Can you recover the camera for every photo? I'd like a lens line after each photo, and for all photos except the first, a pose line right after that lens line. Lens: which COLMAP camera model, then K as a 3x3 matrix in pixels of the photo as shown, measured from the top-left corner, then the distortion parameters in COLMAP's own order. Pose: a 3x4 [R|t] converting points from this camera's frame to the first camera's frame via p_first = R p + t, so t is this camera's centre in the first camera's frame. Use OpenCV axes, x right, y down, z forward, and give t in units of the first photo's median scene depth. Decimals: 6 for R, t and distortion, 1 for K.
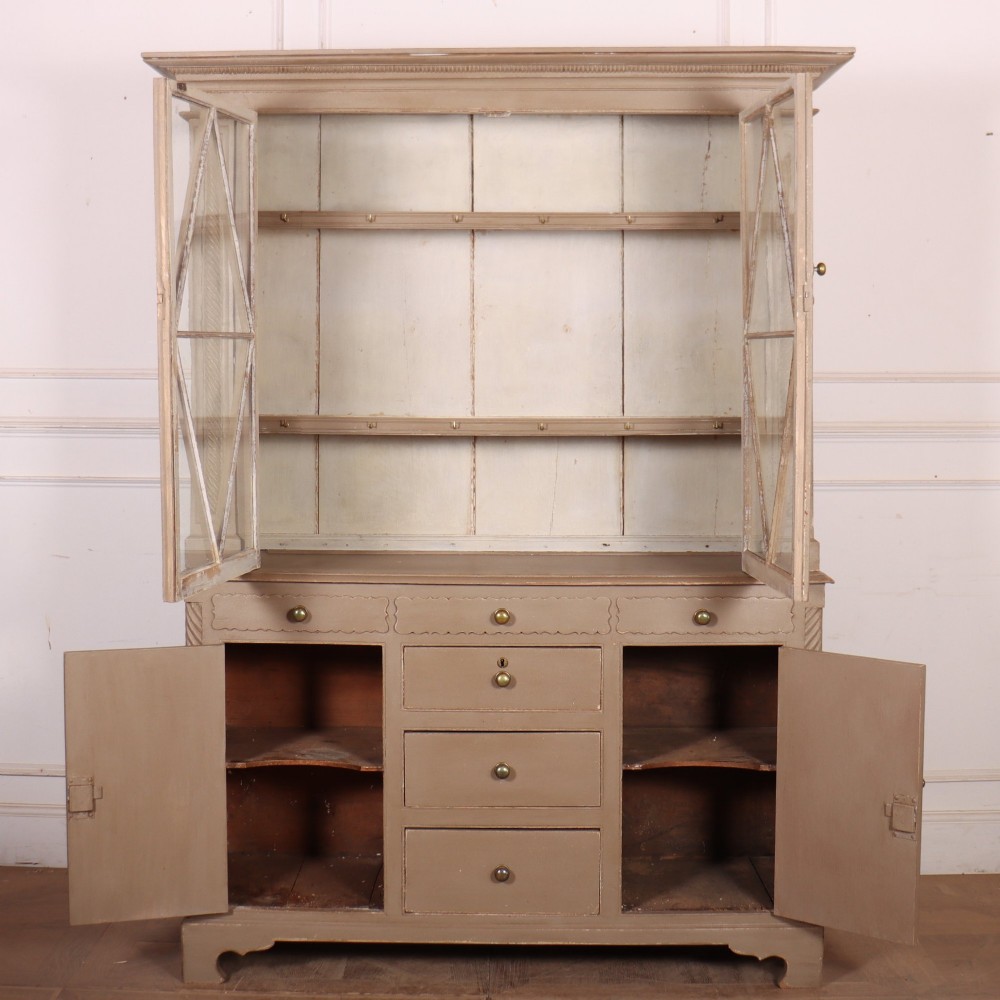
lens RADIAL K [[1860.6, 0, 470.3], [0, 1860.6, 437.7], [0, 0, 1]] dist [-0.156372, 0.093268]
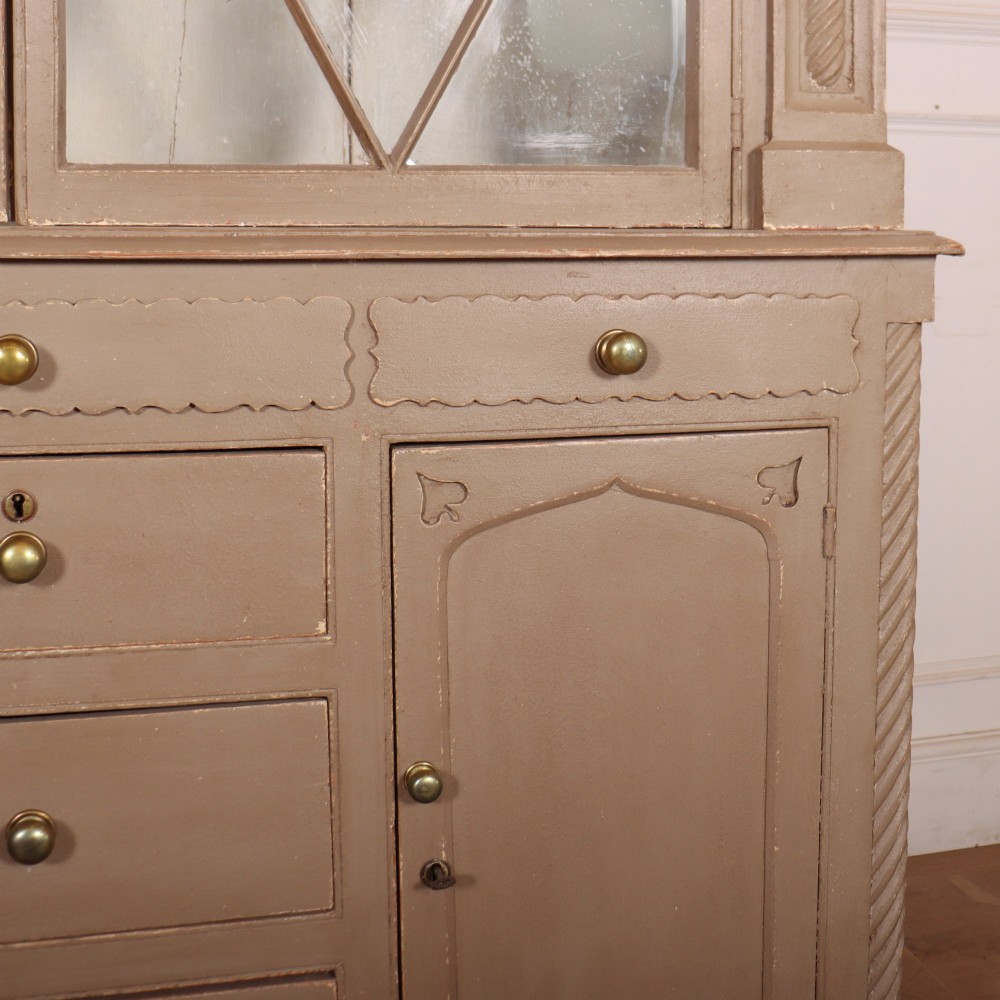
lens RADIAL K [[1676.9, 0, 696.6], [0, 1676.9, 326.9], [0, 0, 1]] dist [-0.186418, 0.170373]
pose [[0.939019, -0.014208, 0.343571, 0.031009], [0.001647, 0.999320, 0.036824, 0.080128], [-0.343861, -0.034013, 0.938404, 0.696660]]
